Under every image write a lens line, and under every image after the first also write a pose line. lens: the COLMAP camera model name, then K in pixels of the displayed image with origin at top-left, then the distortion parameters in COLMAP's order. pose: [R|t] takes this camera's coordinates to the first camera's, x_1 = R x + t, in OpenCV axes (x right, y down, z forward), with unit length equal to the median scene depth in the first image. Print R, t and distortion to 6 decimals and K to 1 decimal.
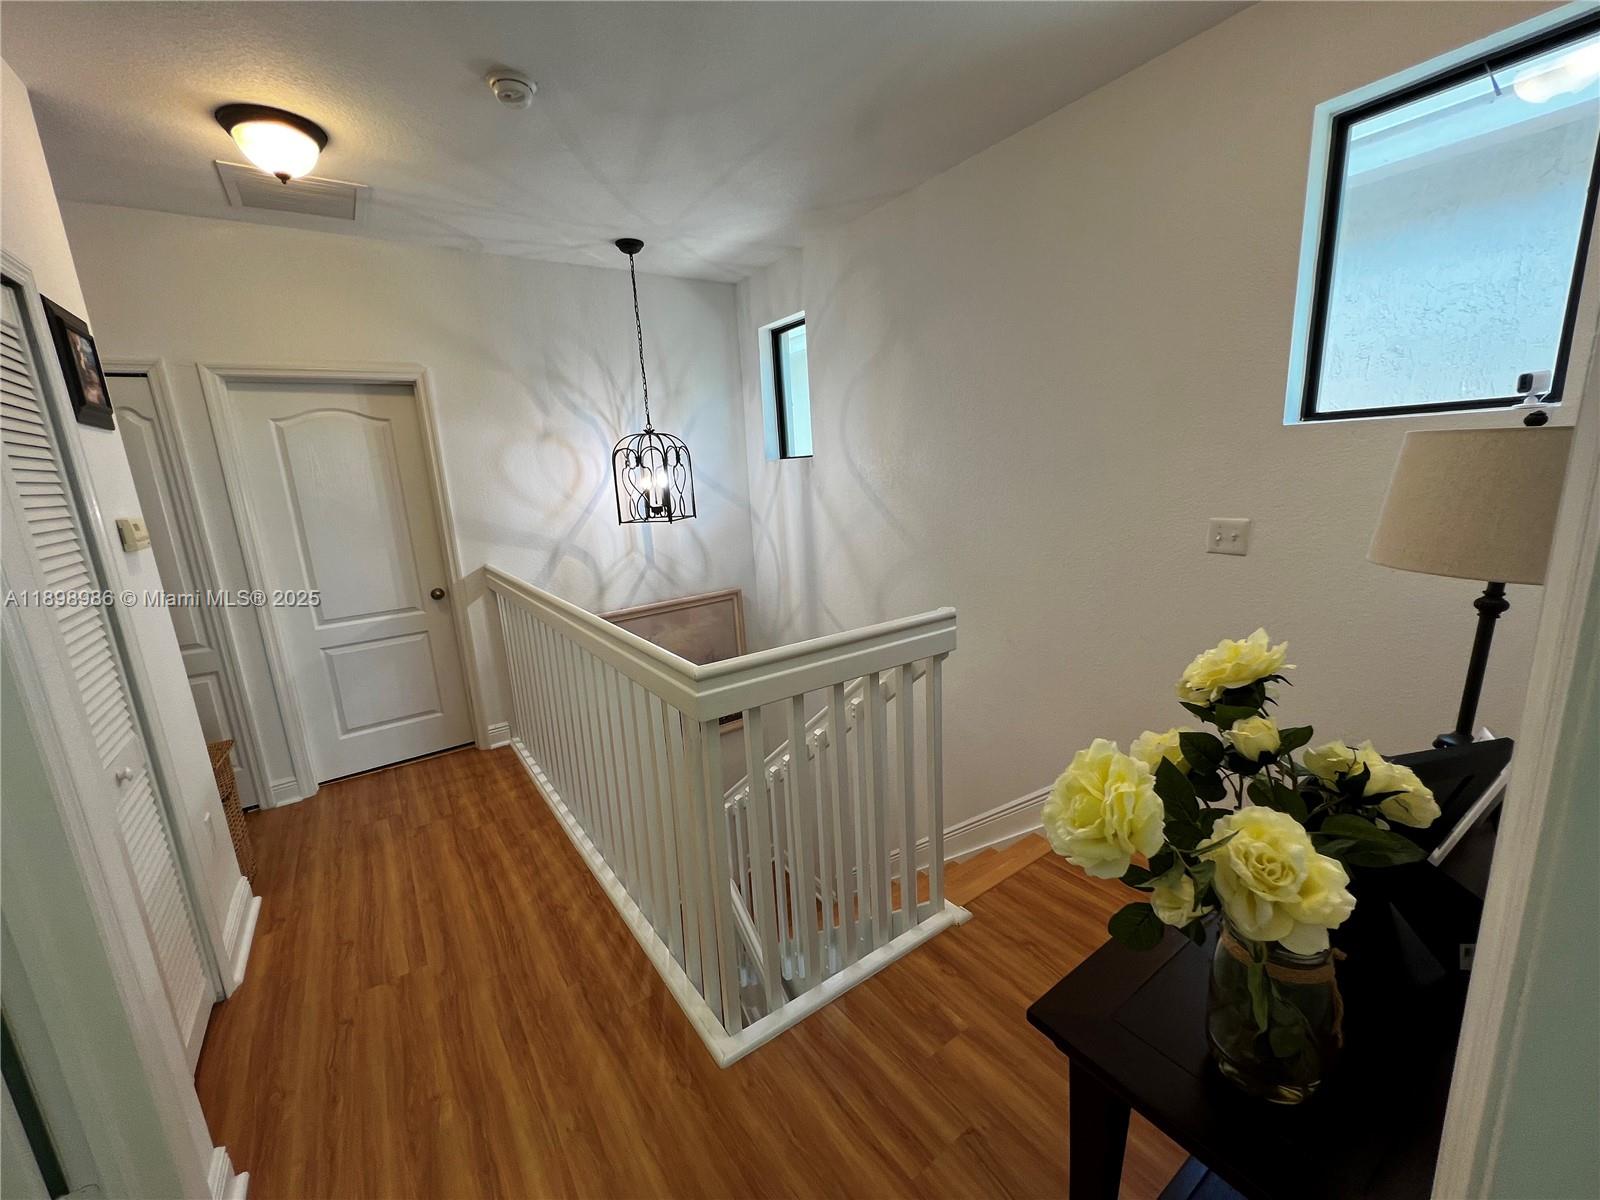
lens RADIAL K [[646.5, 0, 804.0], [0, 646.5, 604.7], [0, 0, 1]] dist [0.001774, 0.000668]
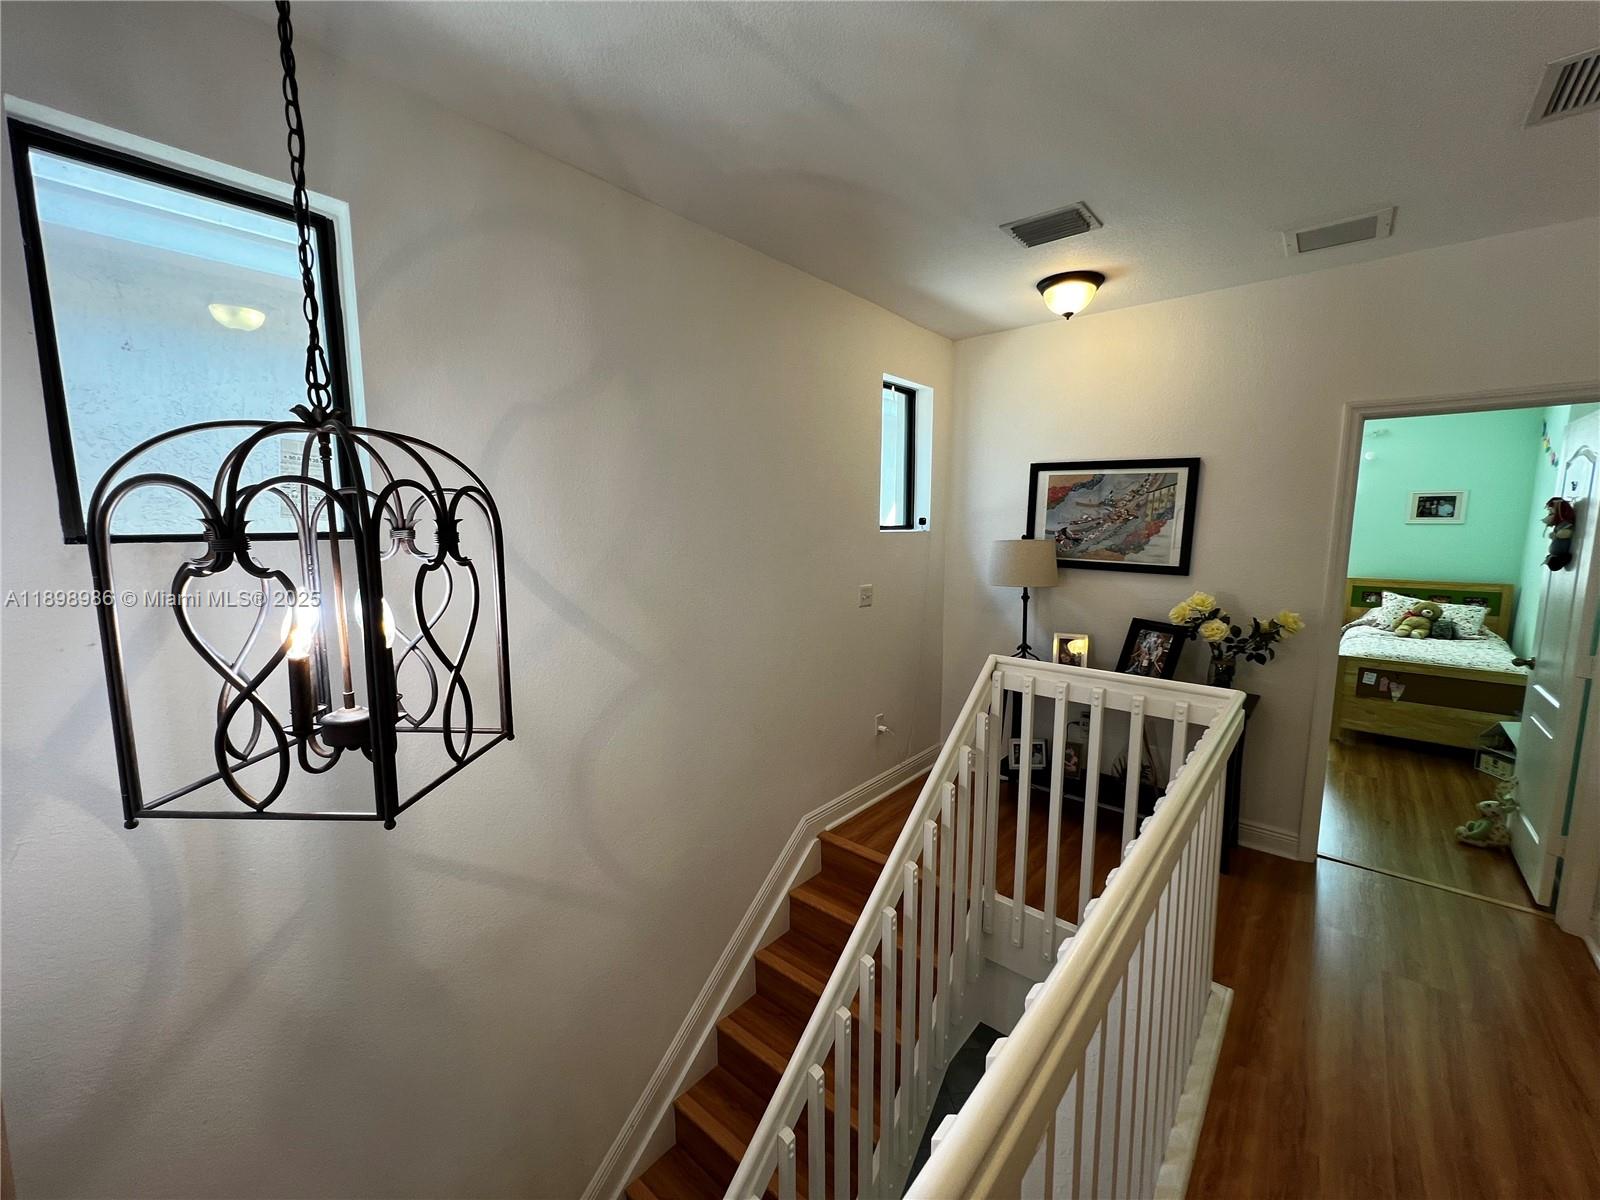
lens RADIAL K [[646.5, 0, 804.0], [0, 646.5, 604.7], [0, 0, 1]] dist [0.001774, 0.000668]
pose [[-0.254608, -0.070463, 0.964474, -0.969994], [0.216973, 0.967752, 0.127980, -0.356758], [-0.942389, 0.241849, -0.231108, 1.675624]]
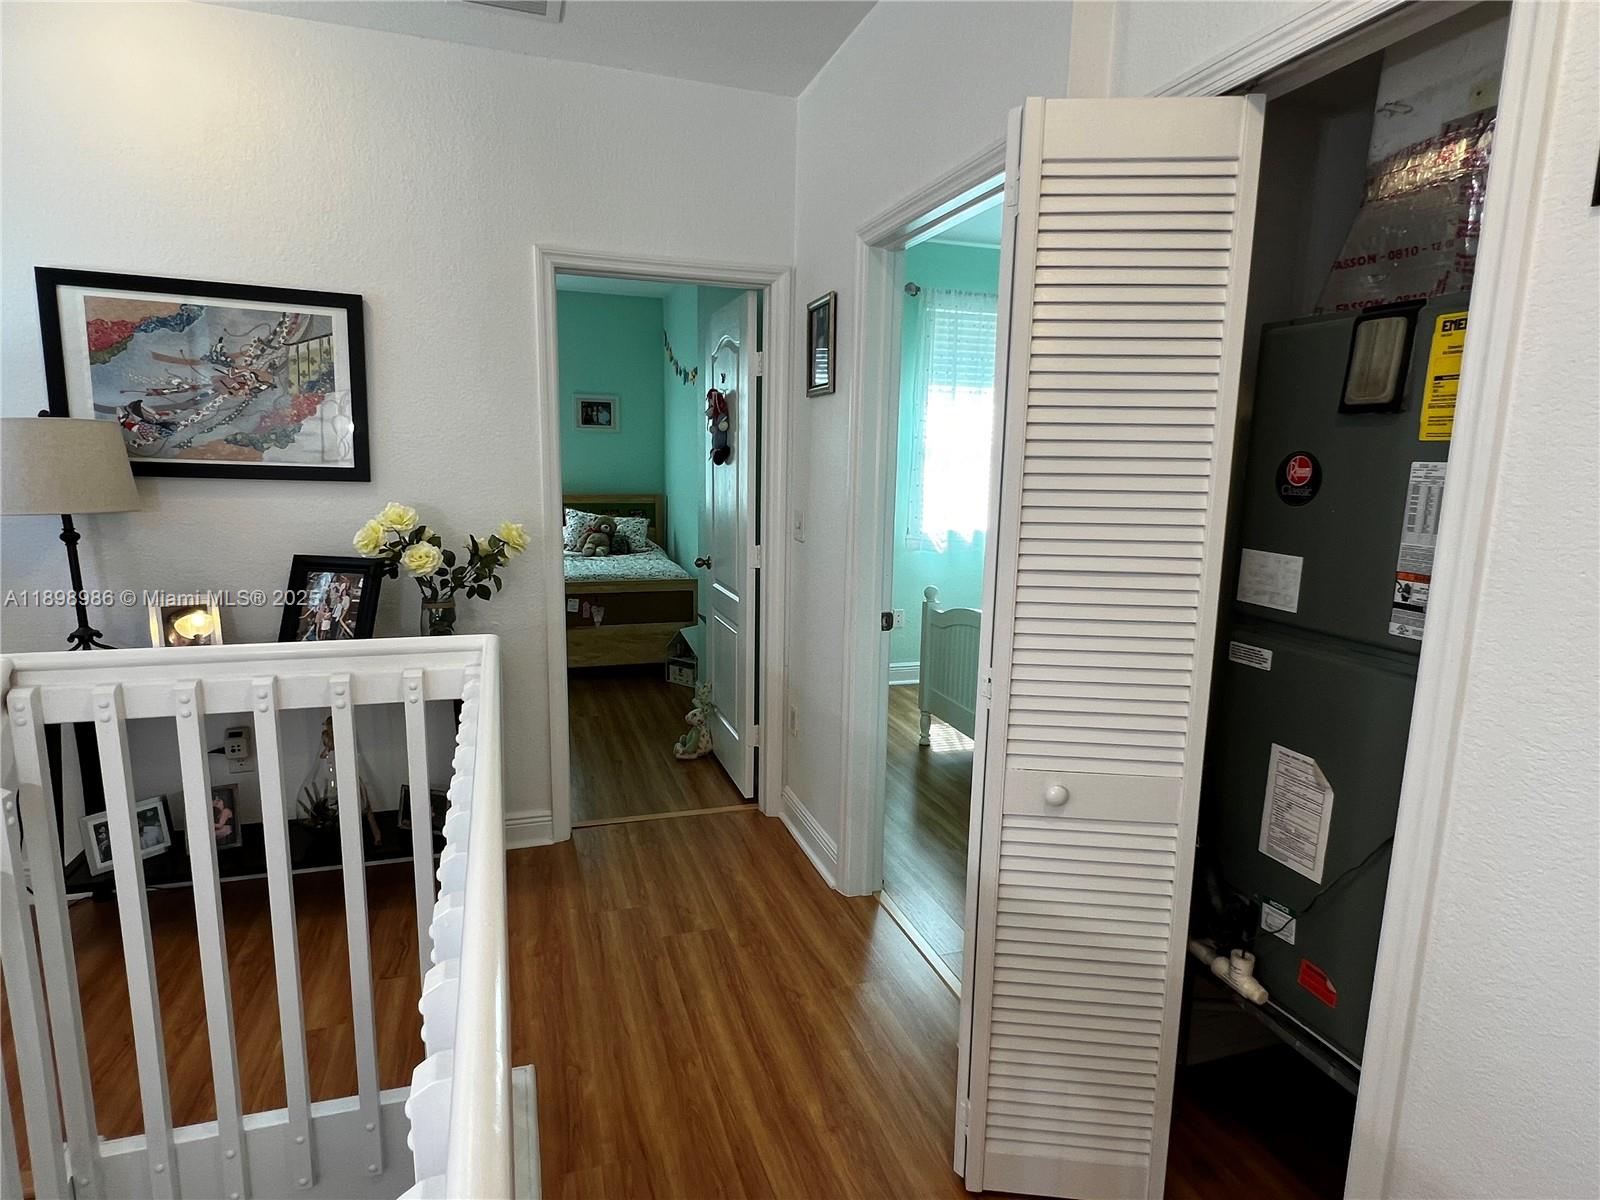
lens RADIAL K [[886.2, 0, 800.0], [0, 886.2, 600.0], [0, 0, 1]] dist [0.003462, 0.001233]
pose [[-0.956051, -0.008879, 0.293067, -0.733801], [0.097832, 0.932598, 0.347404, -0.261831], [-0.276398, 0.360808, -0.890742, 1.532856]]
